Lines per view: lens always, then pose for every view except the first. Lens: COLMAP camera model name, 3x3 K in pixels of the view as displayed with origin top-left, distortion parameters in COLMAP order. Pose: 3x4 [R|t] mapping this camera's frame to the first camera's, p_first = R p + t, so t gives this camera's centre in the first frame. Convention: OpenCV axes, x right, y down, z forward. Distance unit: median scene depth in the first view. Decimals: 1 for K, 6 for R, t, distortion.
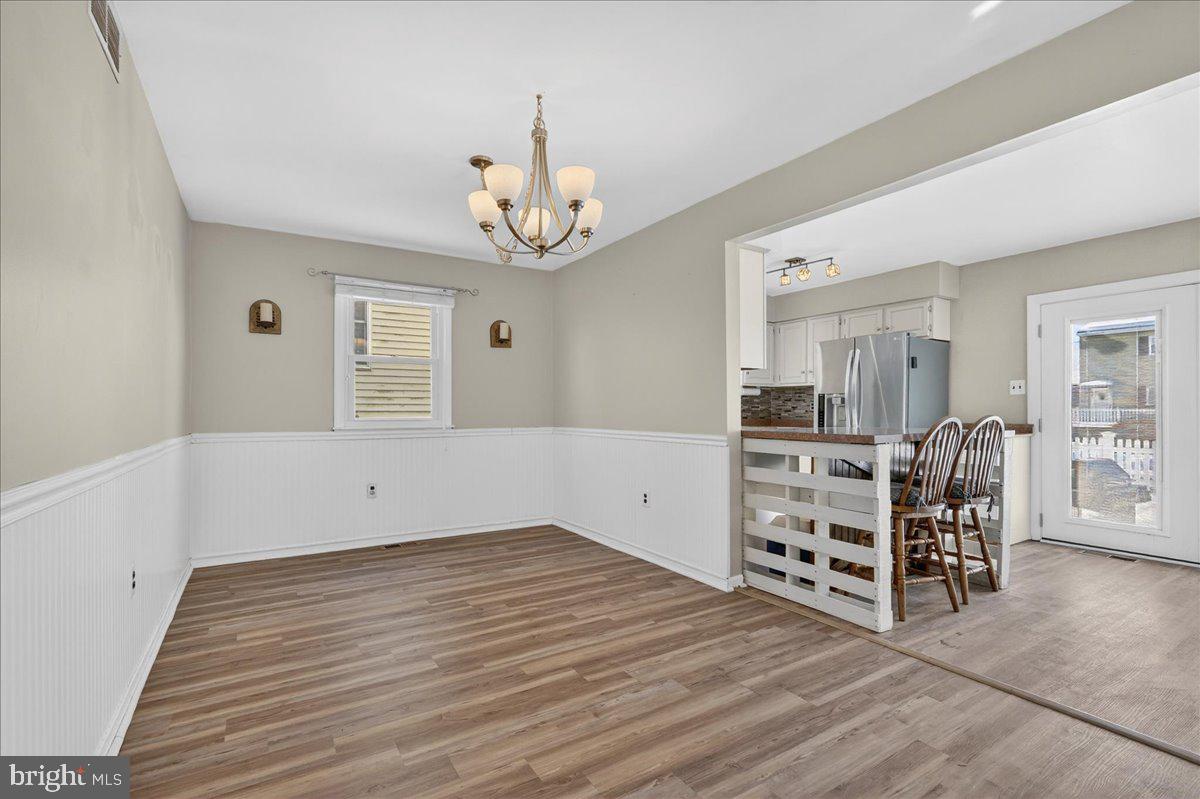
lens RADIAL K [[550.6, 0, 604.4], [0, 550.6, 410.2], [0, 0, 1]] dist [-0.000893, 0.000086]
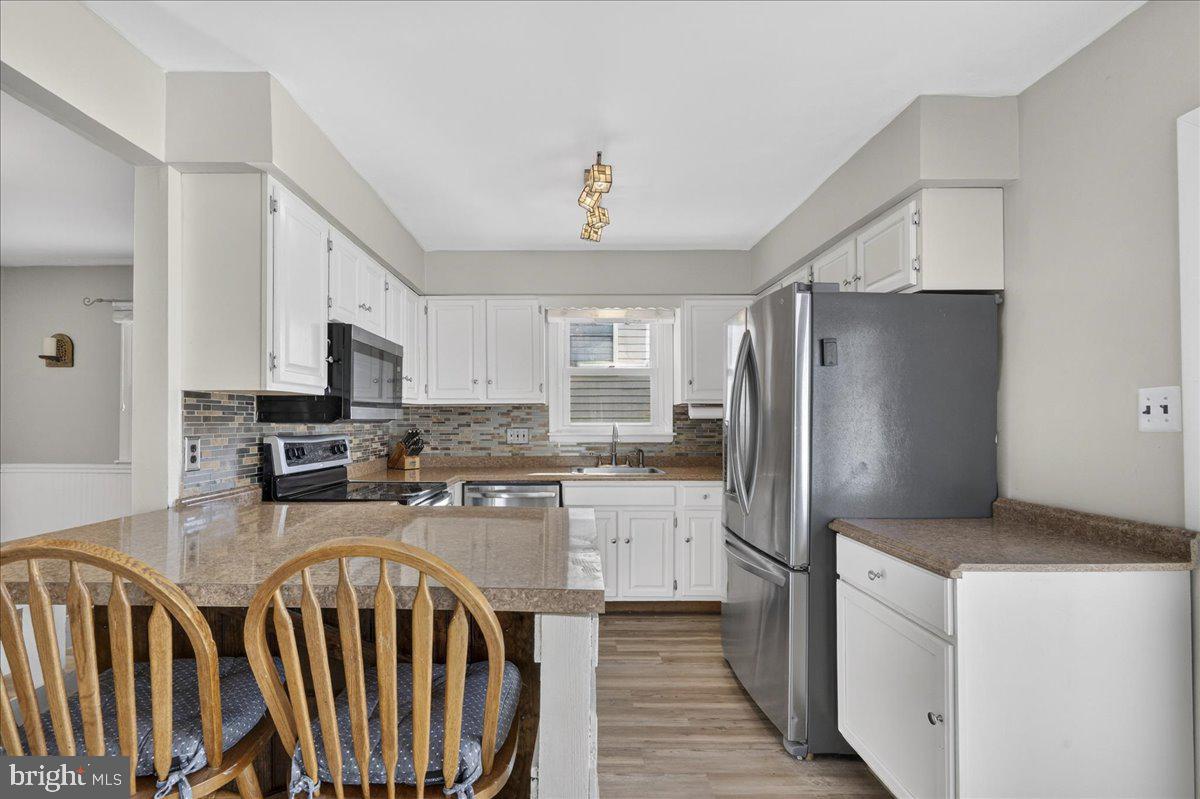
lens RADIAL K [[552.0, 0, 581.7], [0, 552.0, 415.6], [0, 0, 1]] dist [-0.000968, 0.000326]
pose [[0.856375, -0.004270, -0.516338, 0.586925], [0.001536, 0.999982, -0.005721, -0.033880], [0.516353, 0.004106, 0.856366, 0.511354]]
